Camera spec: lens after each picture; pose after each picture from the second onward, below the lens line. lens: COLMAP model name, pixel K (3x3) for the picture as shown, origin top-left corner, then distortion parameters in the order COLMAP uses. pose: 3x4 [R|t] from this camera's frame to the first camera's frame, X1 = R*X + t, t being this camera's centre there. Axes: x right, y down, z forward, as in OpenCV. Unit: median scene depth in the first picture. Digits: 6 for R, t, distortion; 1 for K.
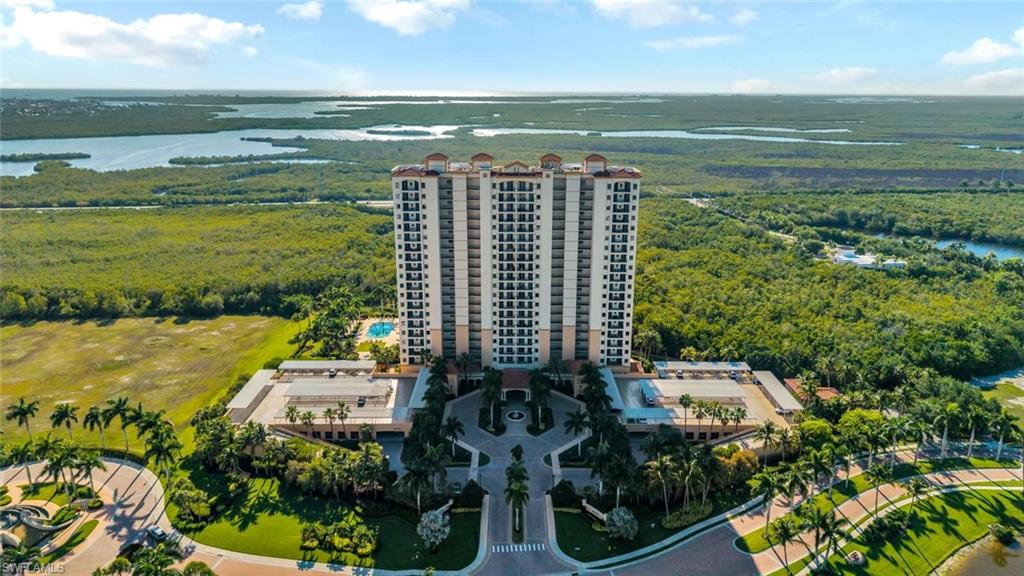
lens RADIAL K [[758.1, 0, 517.1], [0, 758.1, 304.8], [0, 0, 1]] dist [0.007555, -0.003533]
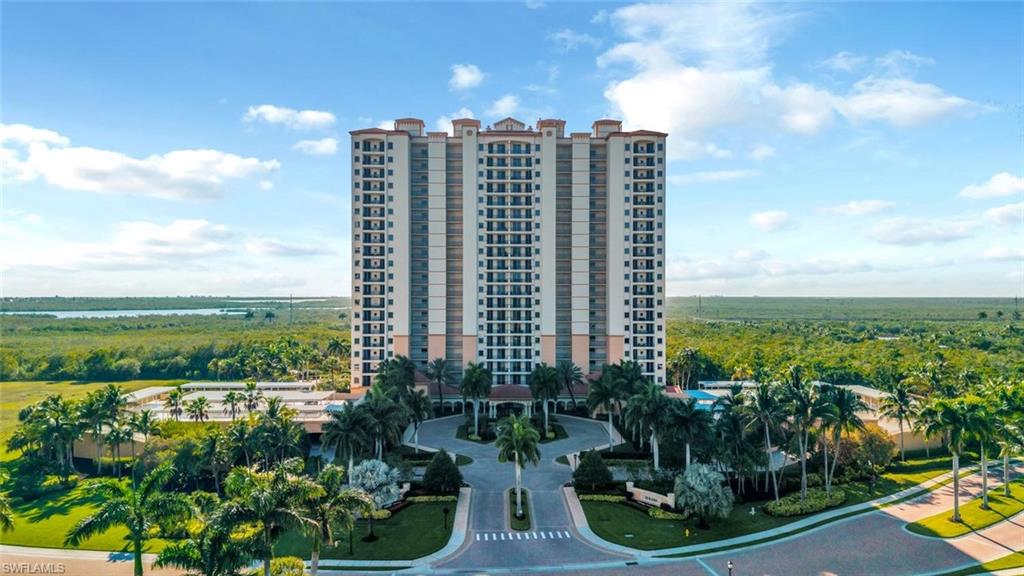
lens RADIAL K [[758.1, 0, 513.0], [0, 758.1, 297.4], [0, 0, 1]] dist [0.007555, -0.003533]
pose [[0.999898, -0.003434, 0.013873, -0.008251], [0.007178, 0.960054, -0.279721, 0.204374], [-0.012359, 0.279792, 0.959981, 0.277848]]
